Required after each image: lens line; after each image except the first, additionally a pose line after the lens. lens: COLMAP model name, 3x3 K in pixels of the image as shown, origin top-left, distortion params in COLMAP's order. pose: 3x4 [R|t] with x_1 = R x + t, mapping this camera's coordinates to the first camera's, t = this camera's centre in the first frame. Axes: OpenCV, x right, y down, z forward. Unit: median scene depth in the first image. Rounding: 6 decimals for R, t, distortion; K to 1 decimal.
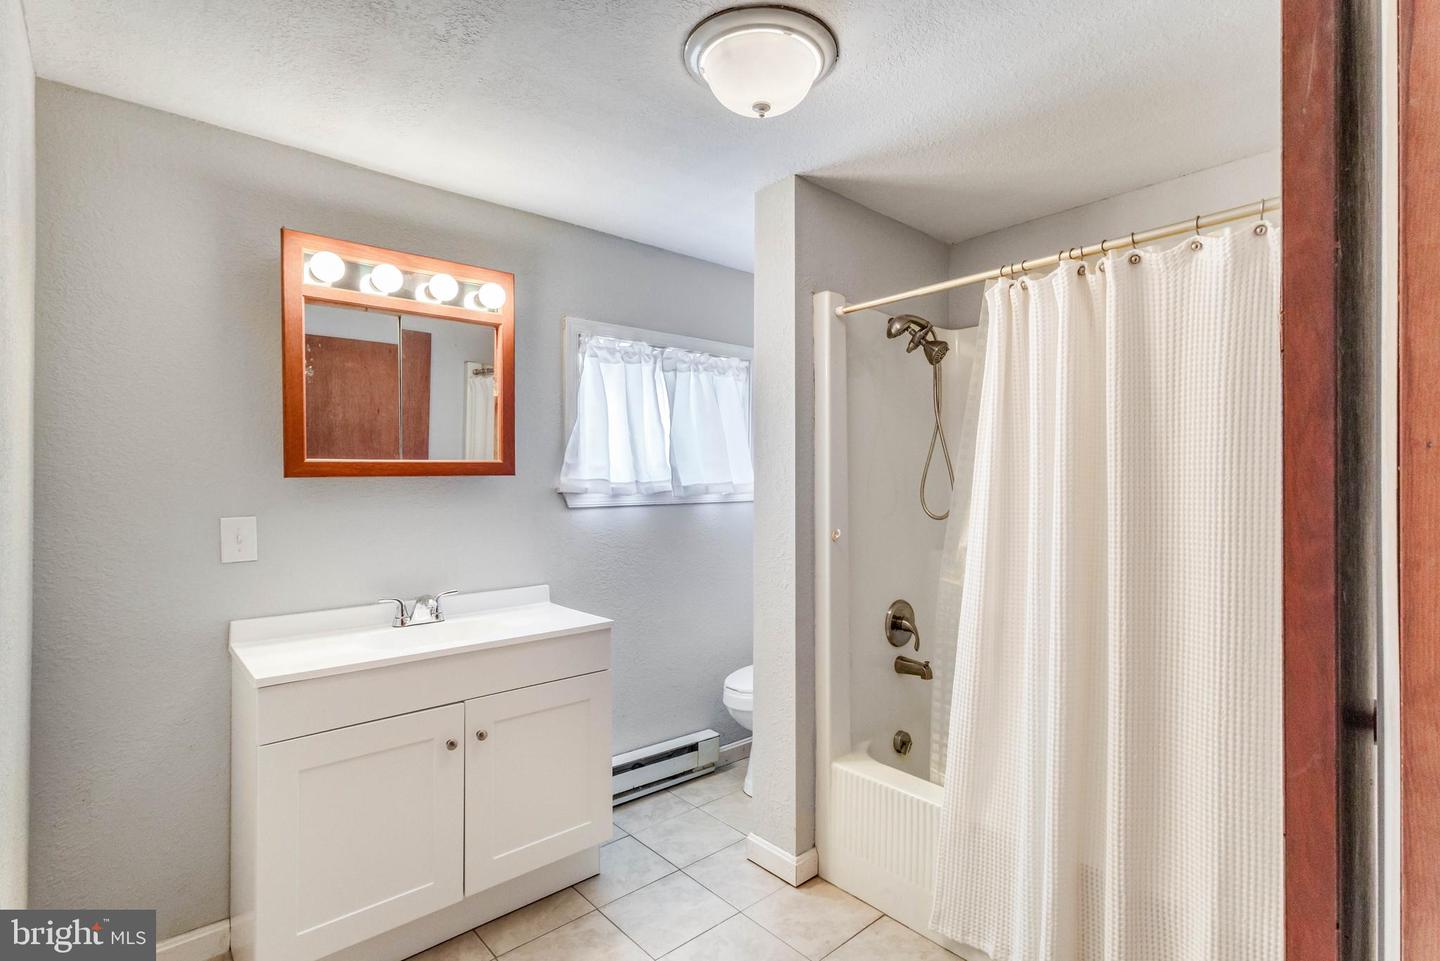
lens RADIAL K [[676.3, 0, 733.7], [0, 676.3, 482.9], [0, 0, 1]] dist [-0.003148, 0.002581]
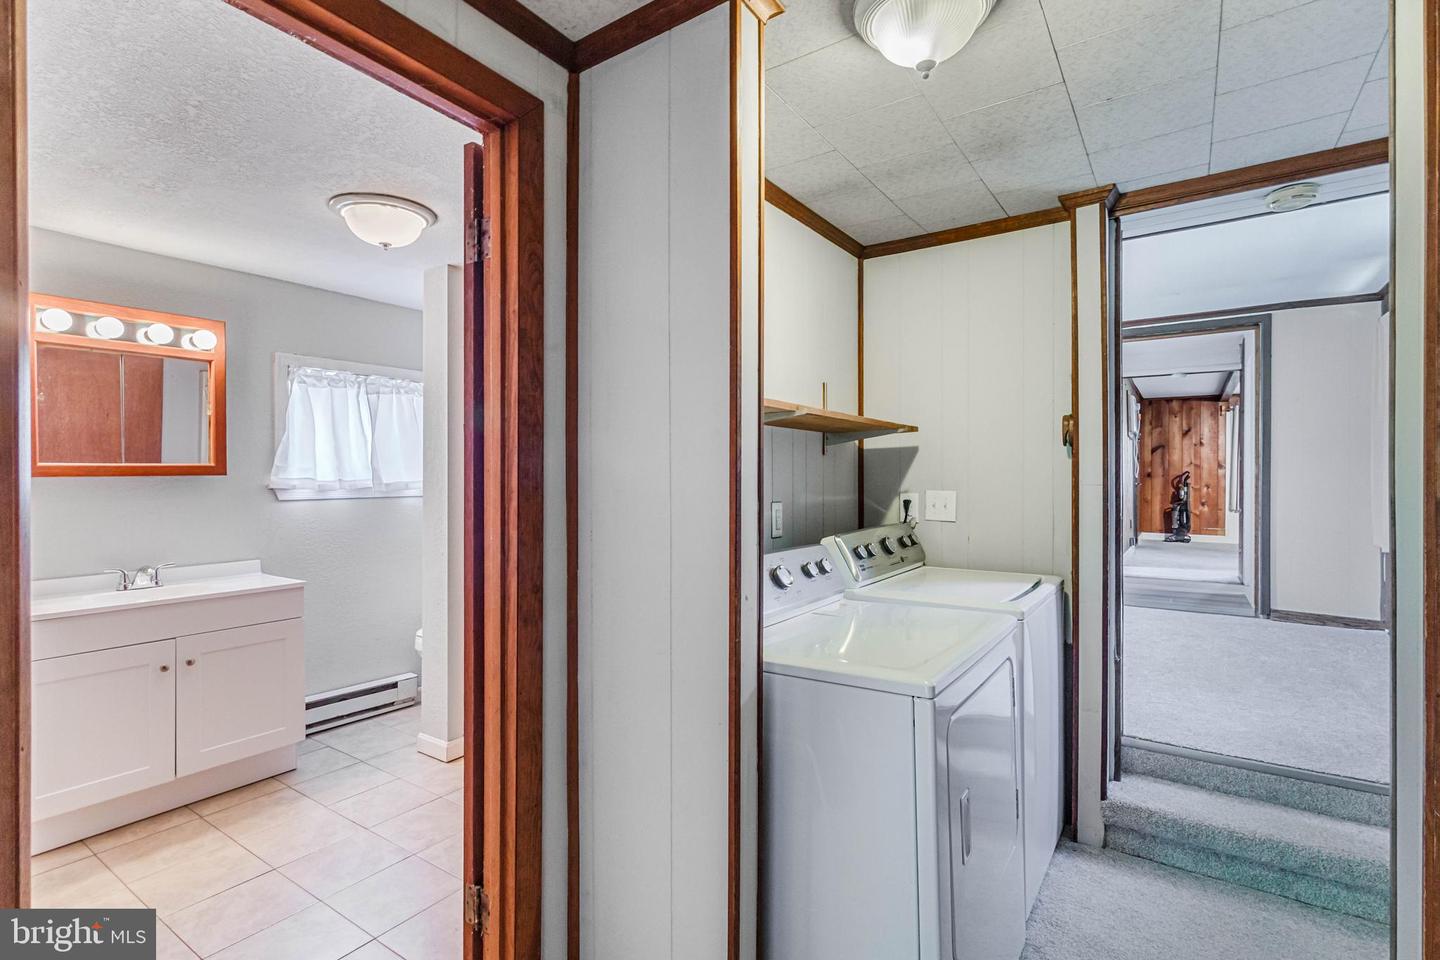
lens RADIAL K [[676.3, 0, 705.9], [0, 676.3, 482.6], [0, 0, 1]] dist [-0.003148, 0.002581]
pose [[0.972955, -0.000965, 0.230992, 0.248165], [0.000059, 0.999992, 0.003928, -0.001994], [-0.230994, -0.003808, 0.972948, -0.437834]]
